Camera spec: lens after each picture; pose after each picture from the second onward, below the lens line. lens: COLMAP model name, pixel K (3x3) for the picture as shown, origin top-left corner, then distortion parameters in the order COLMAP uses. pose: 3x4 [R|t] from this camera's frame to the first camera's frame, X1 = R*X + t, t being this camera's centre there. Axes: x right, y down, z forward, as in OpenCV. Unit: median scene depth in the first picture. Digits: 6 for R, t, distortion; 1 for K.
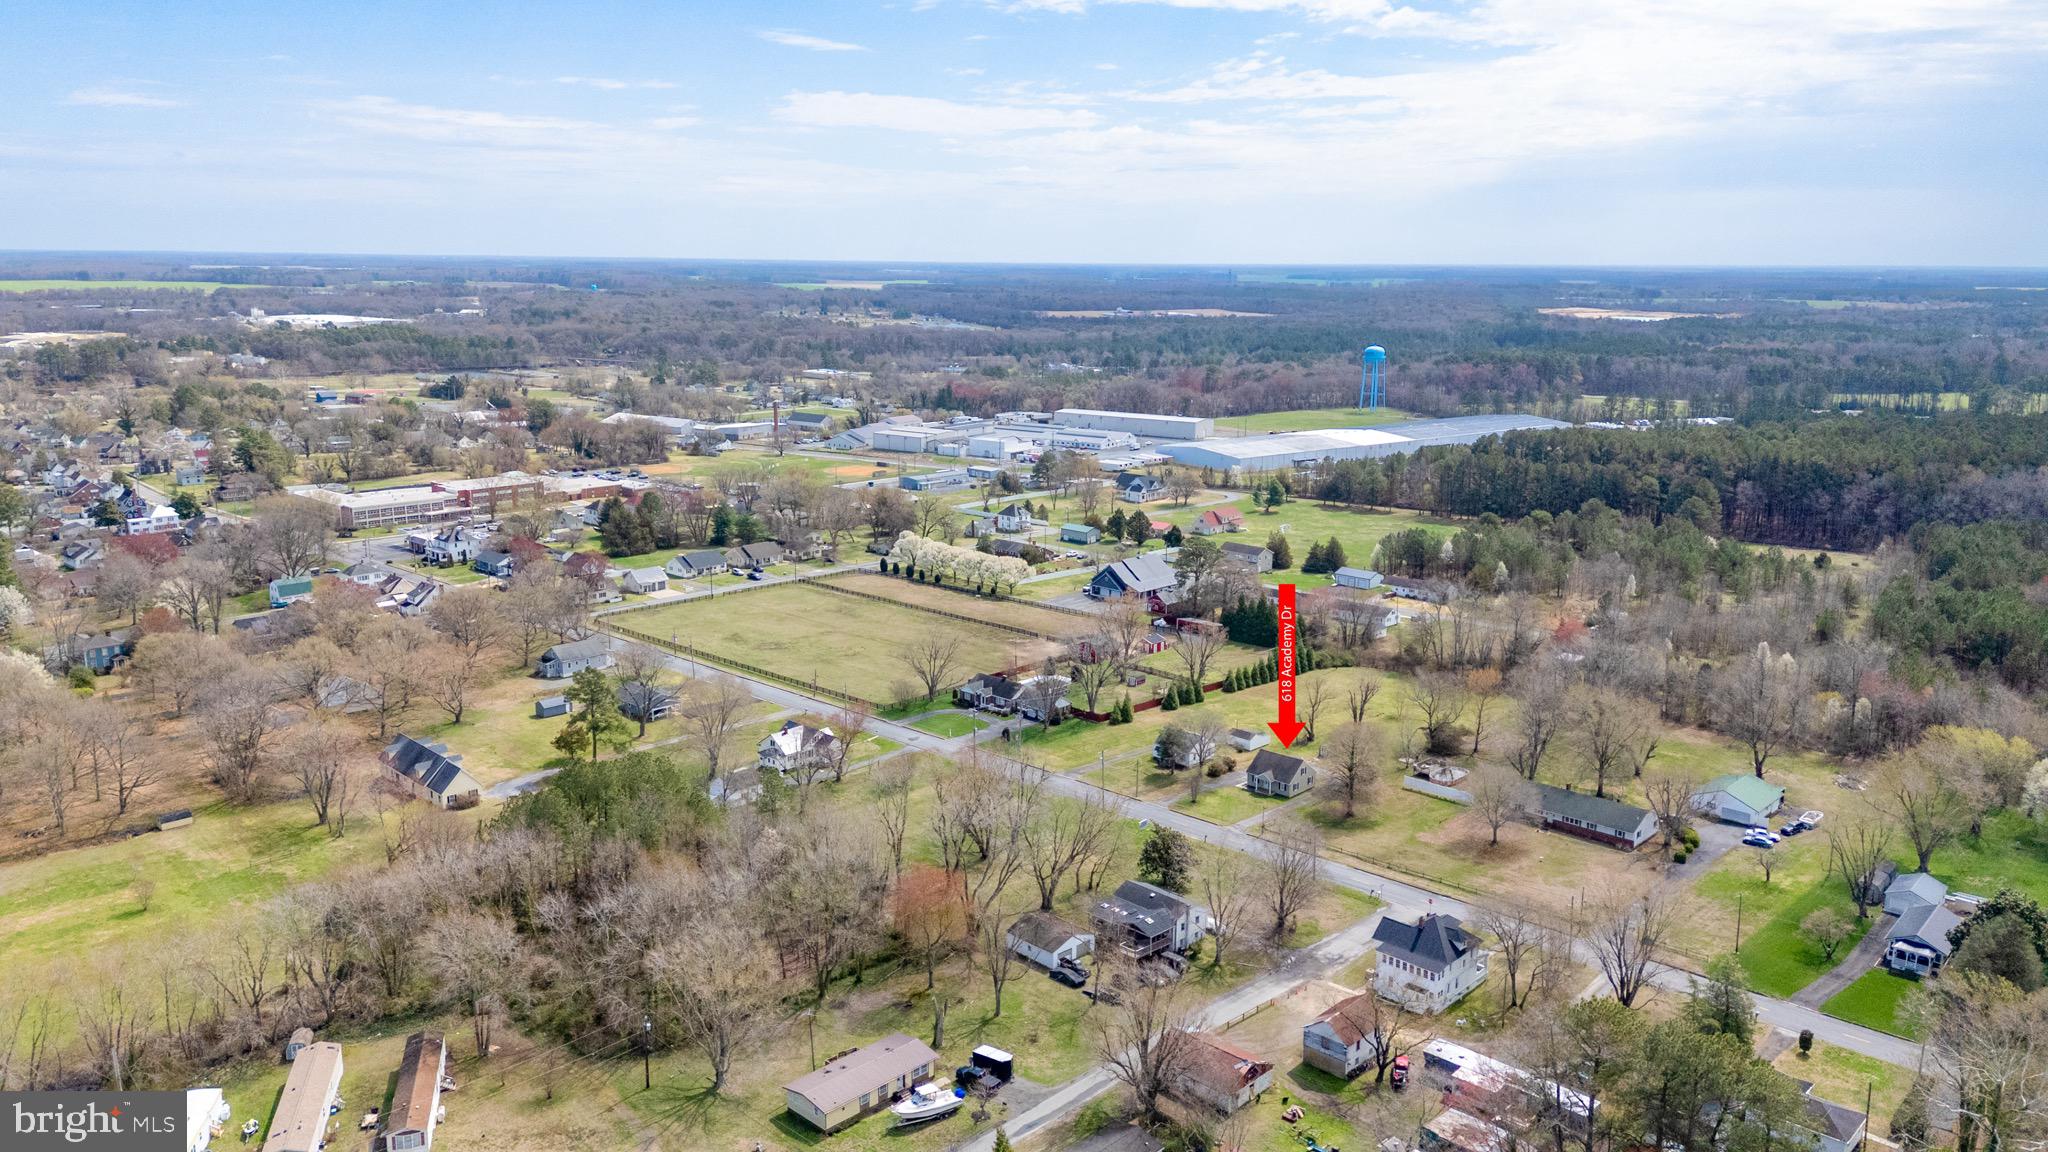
lens RADIAL K [[1472.5, 0, 1024.0], [0, 1472.5, 576.0], [0, 0, 1]] dist [0.057043, -0.004829]
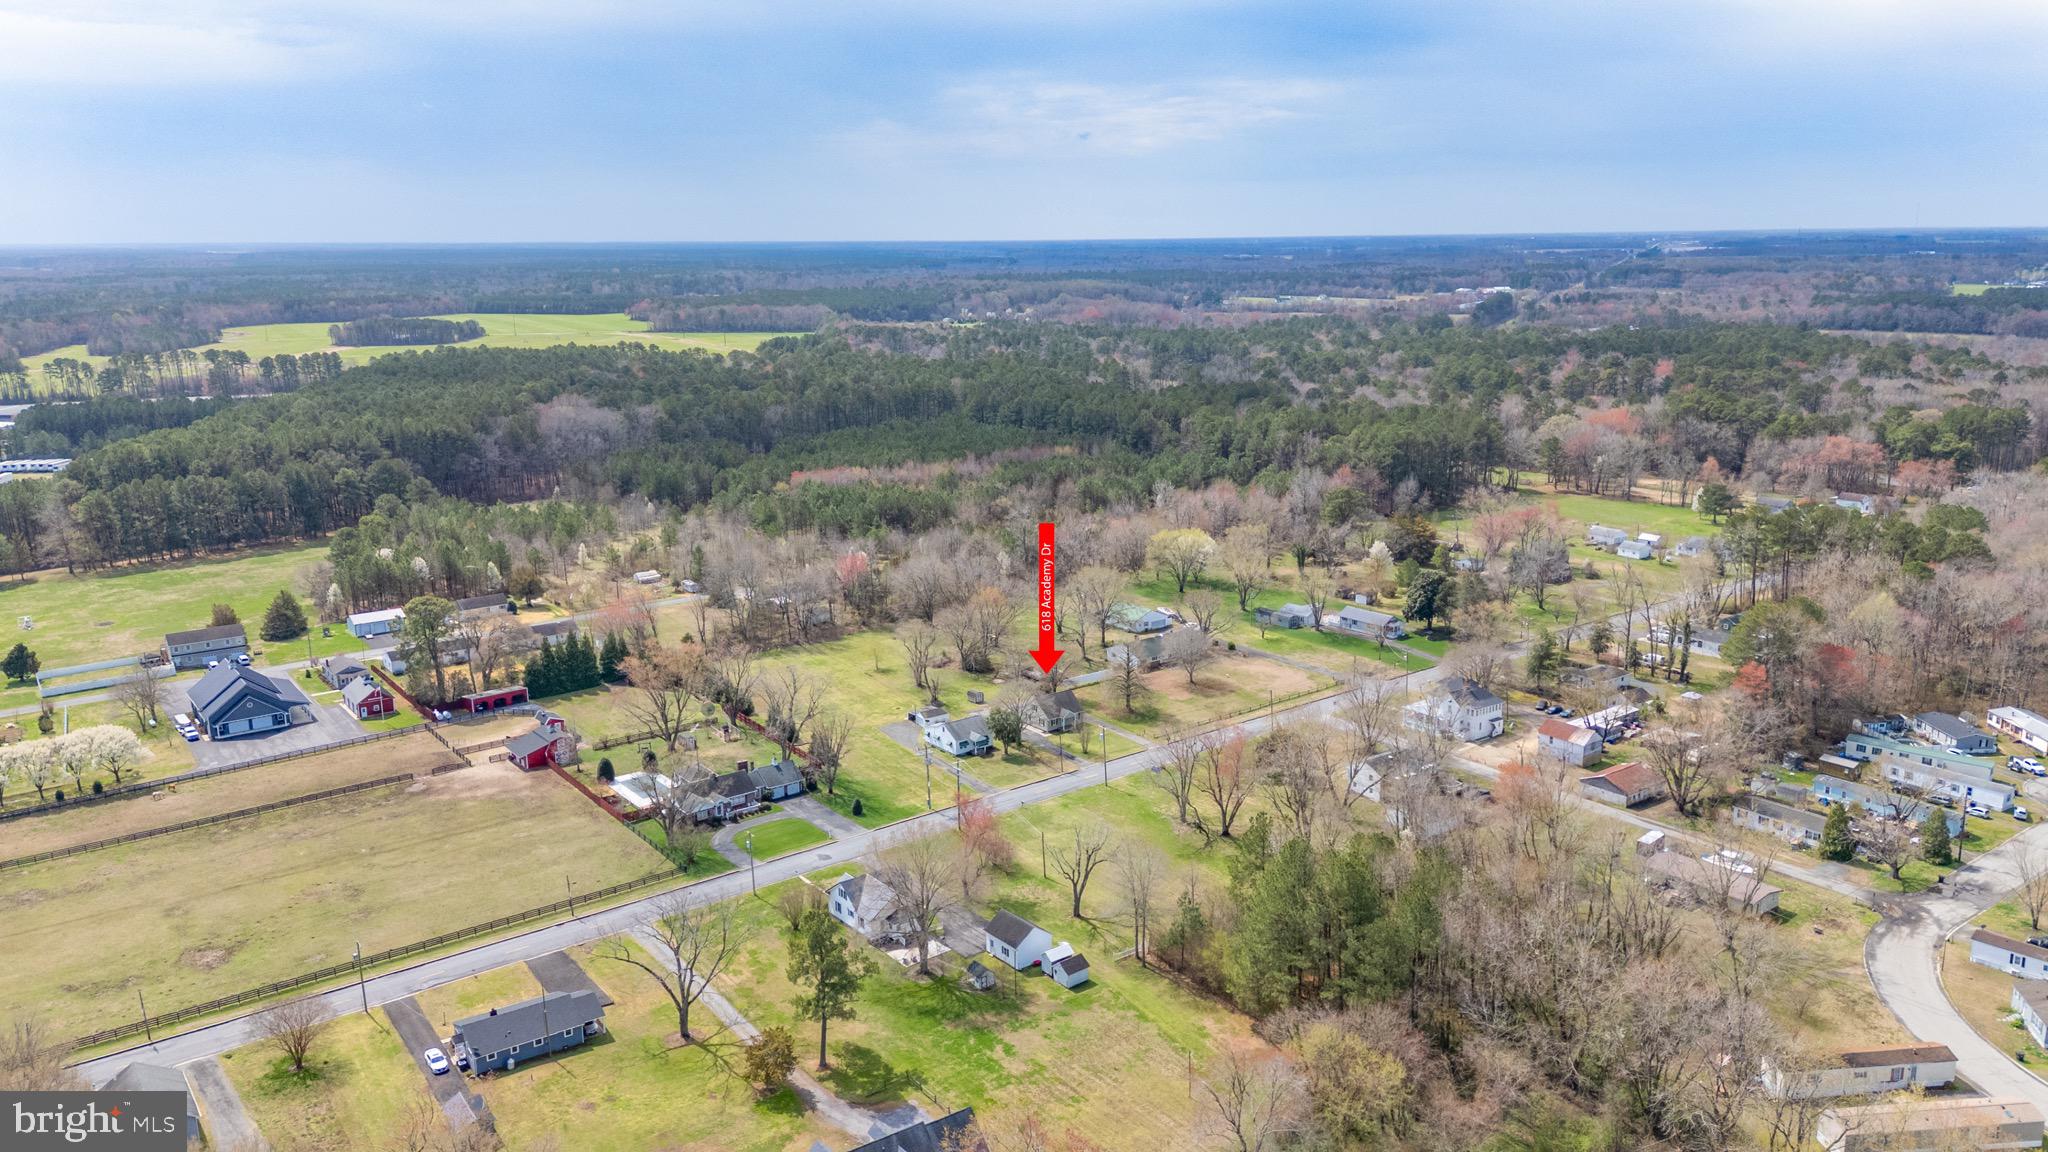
lens RADIAL K [[1472.5, 0, 1024.0], [0, 1472.5, 576.0], [0, 0, 1]] dist [0.057043, -0.004829]
pose [[0.131163, -0.227422, 0.964923, -0.781577], [0.204859, 0.958541, 0.198071, -0.168586], [-0.969964, 0.171693, 0.172314, 0.719066]]
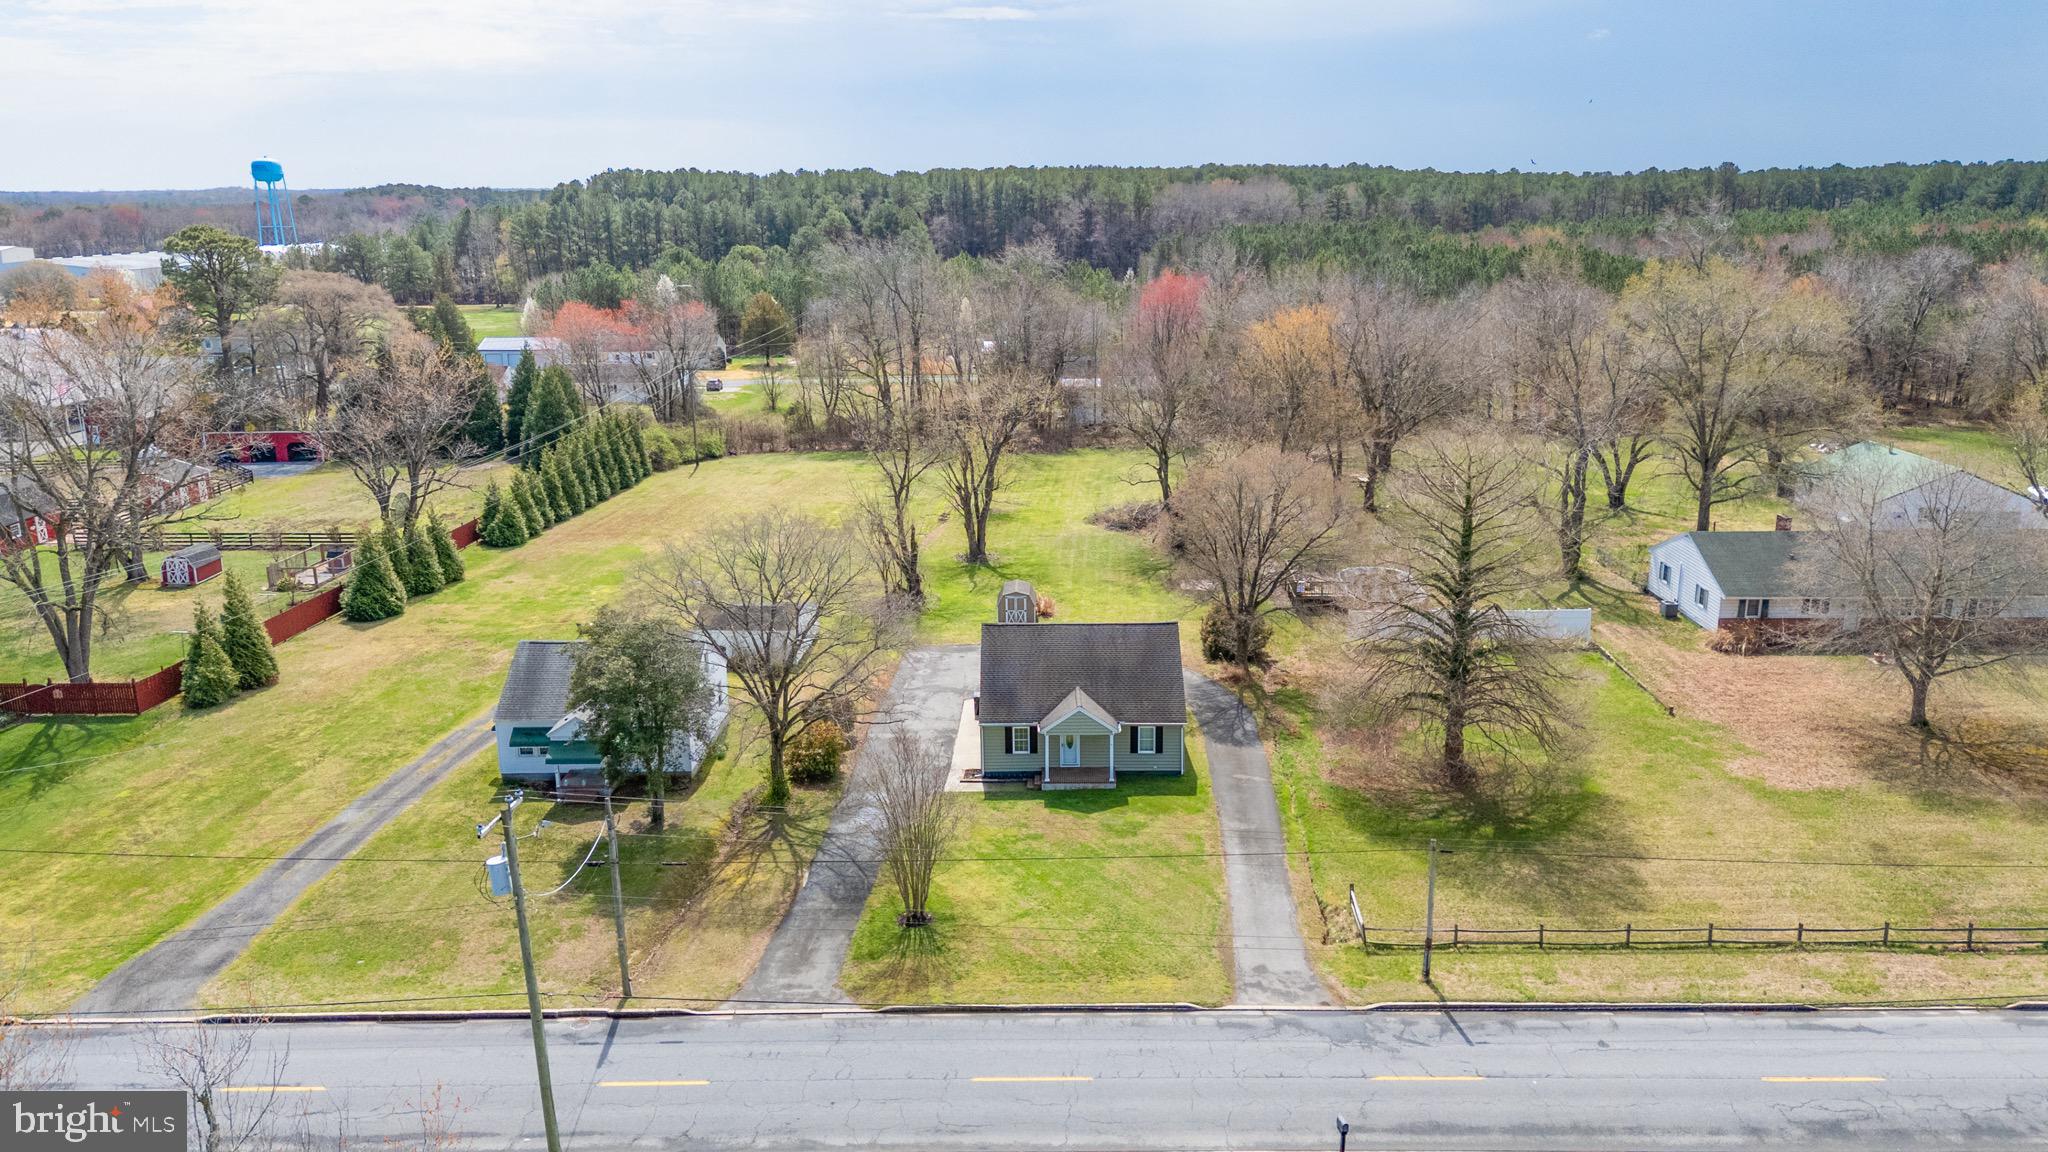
lens RADIAL K [[1472.5, 0, 1024.0], [0, 1472.5, 576.0], [0, 0, 1]] dist [0.057043, -0.004829]
pose [[0.734276, -0.188614, 0.652122, 0.003383], [0.165613, 0.981373, 0.097368, 0.077616], [-0.658340, 0.036505, 0.751835, 0.724664]]
